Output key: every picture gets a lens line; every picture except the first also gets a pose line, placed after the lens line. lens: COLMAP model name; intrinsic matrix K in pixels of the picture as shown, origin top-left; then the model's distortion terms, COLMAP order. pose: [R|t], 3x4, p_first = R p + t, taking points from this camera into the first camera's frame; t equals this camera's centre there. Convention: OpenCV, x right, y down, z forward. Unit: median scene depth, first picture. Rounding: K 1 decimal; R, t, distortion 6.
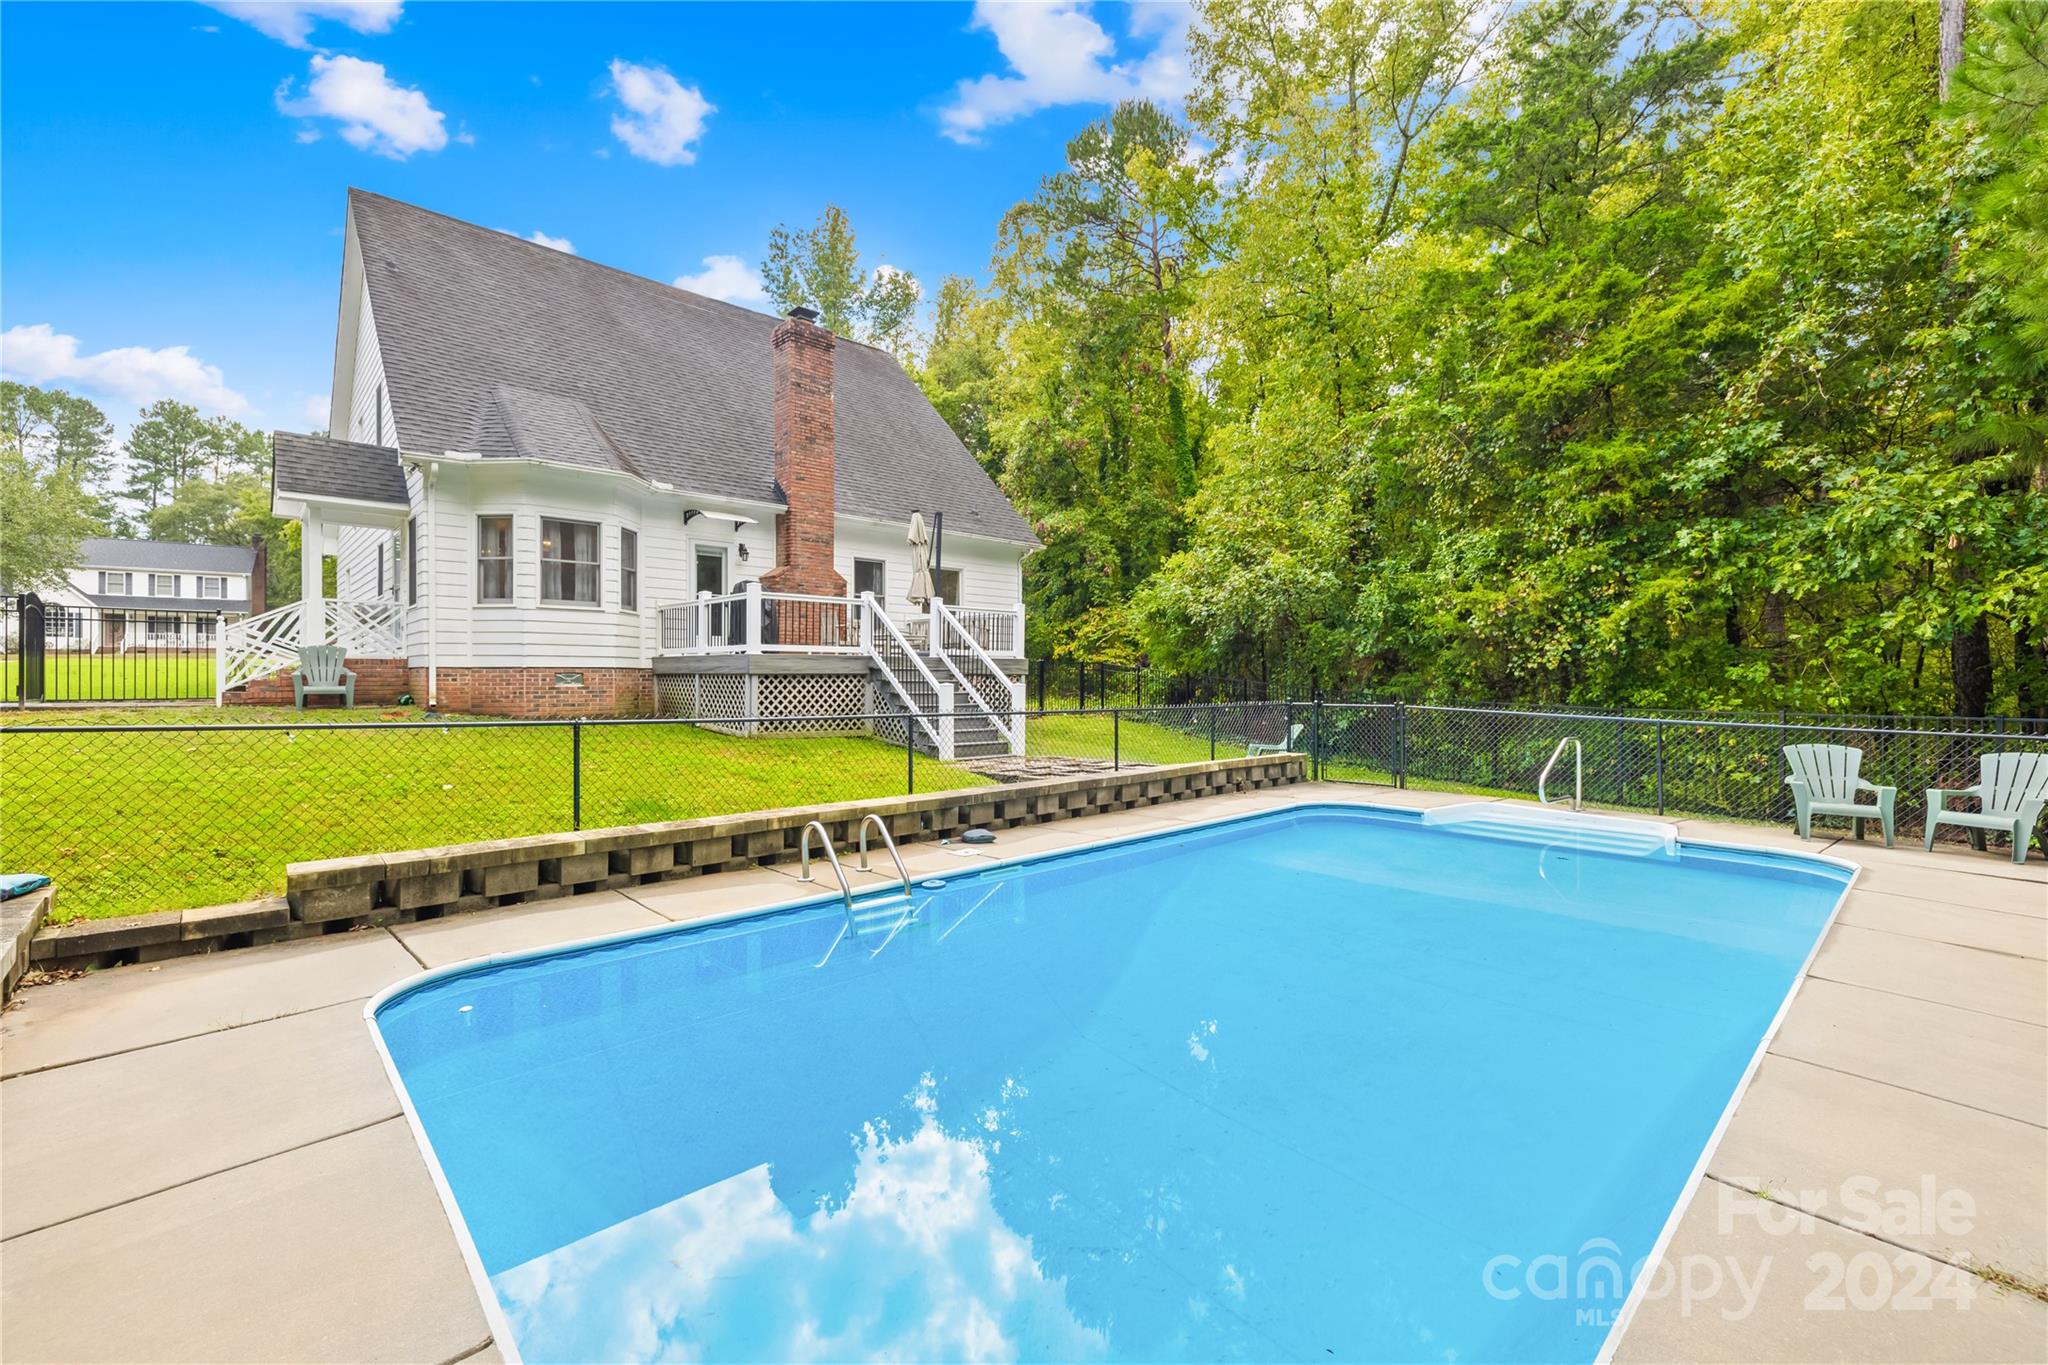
lens RADIAL K [[896.7, 0, 992.1], [0, 896.7, 691.8], [0, 0, 1]] dist [-0.025595, 0.017044]
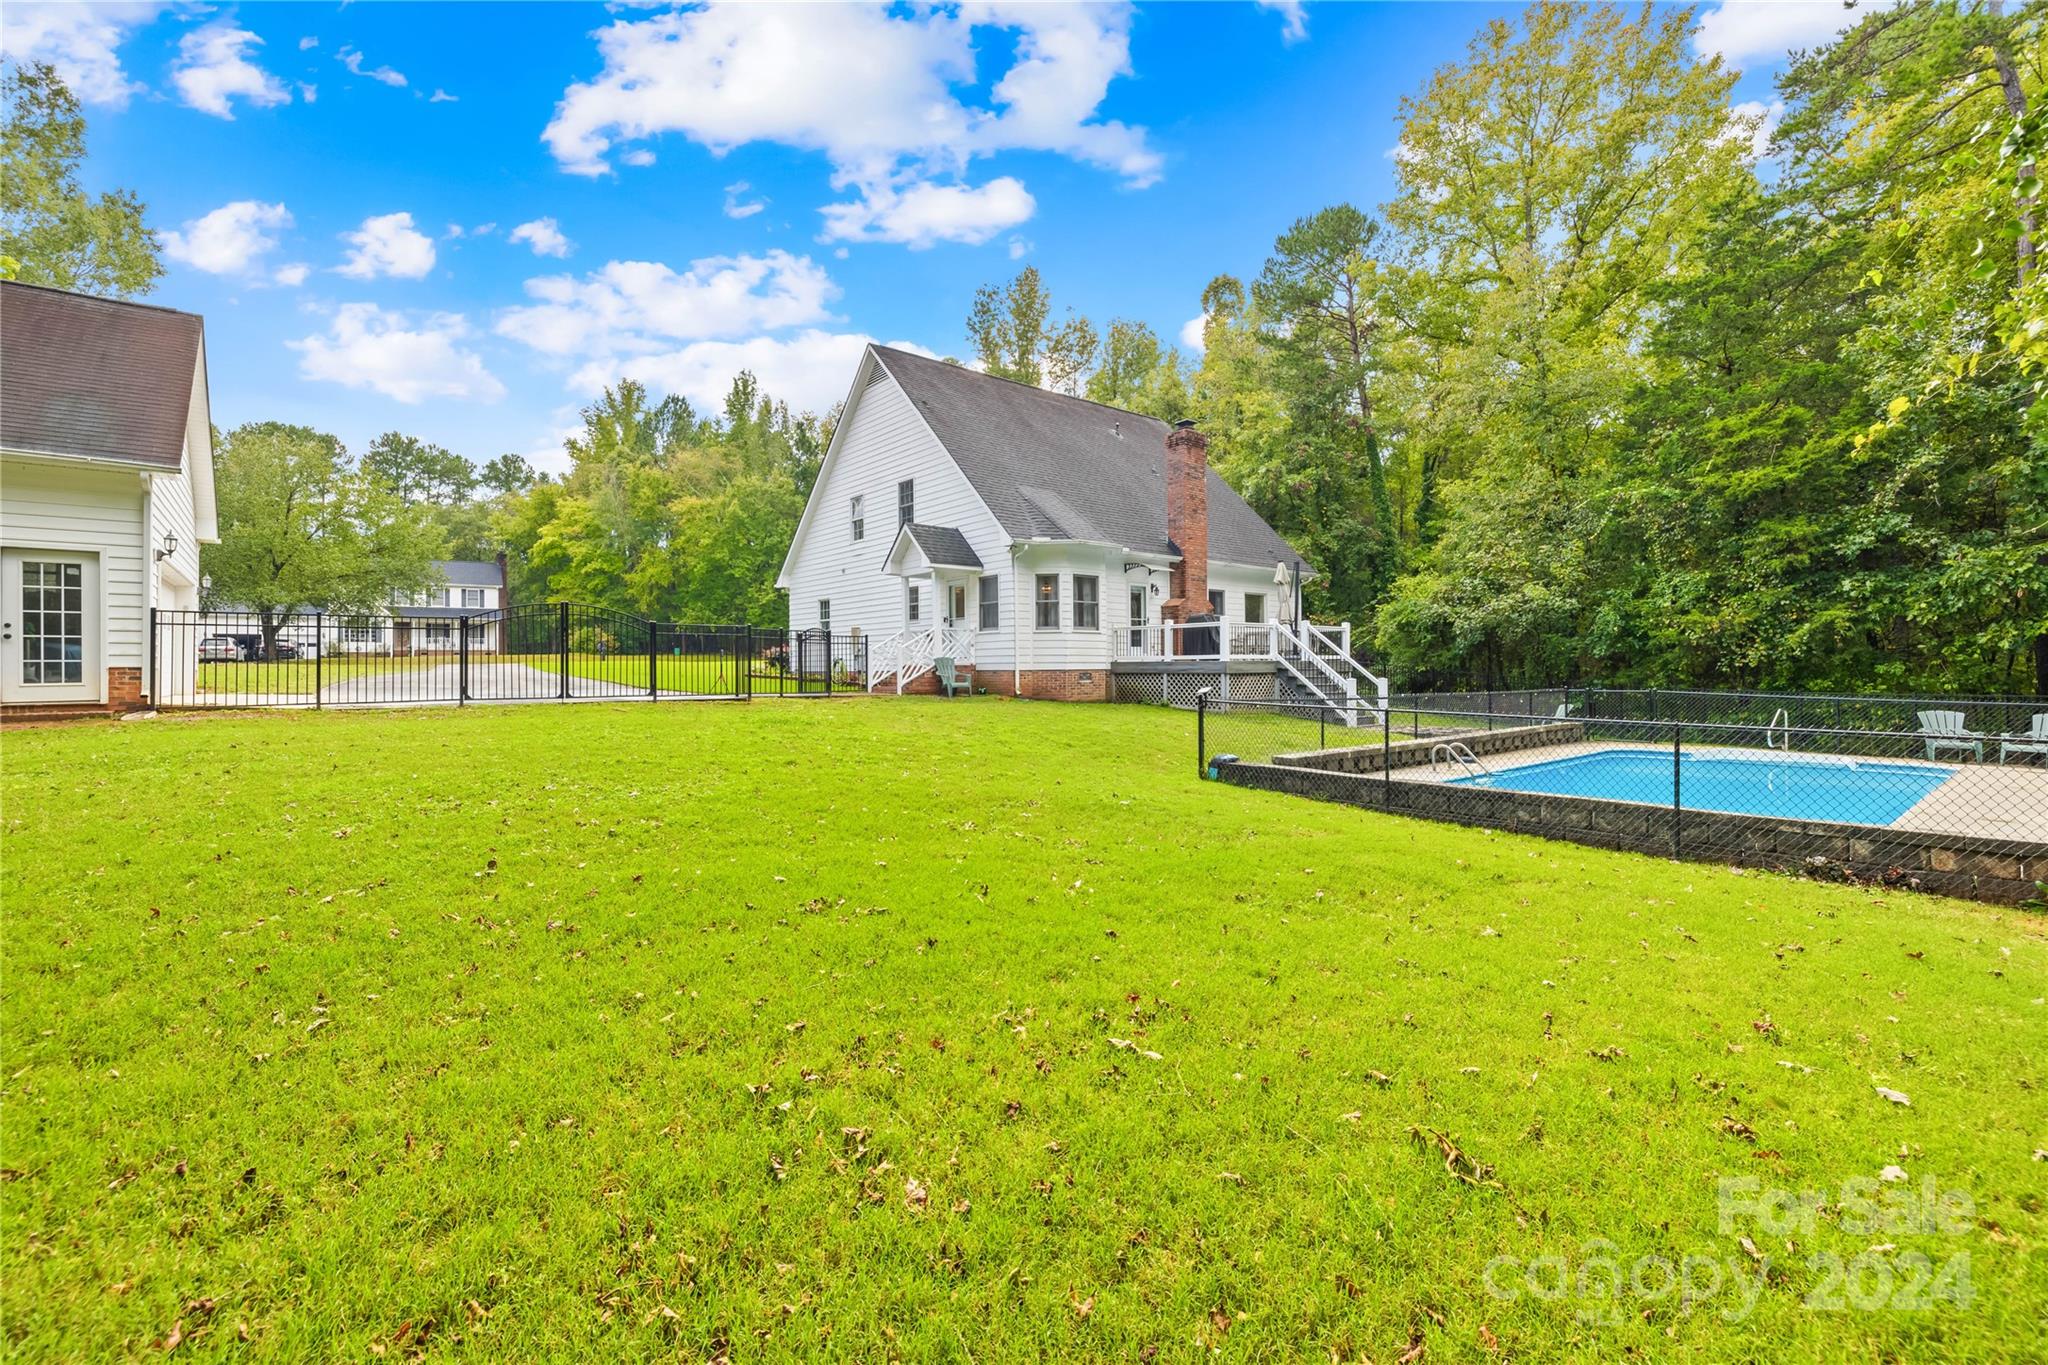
lens RADIAL K [[864.2, 0, 1016.8], [0, 864.2, 675.4], [0, 0, 1]] dist [-0.024808, 0.010295]
pose [[0.997079, -0.006661, -0.076091, -0.521365], [0.005981, 0.999940, -0.009166, -0.004568], [0.076147, 0.008684, 0.997059, -0.562148]]
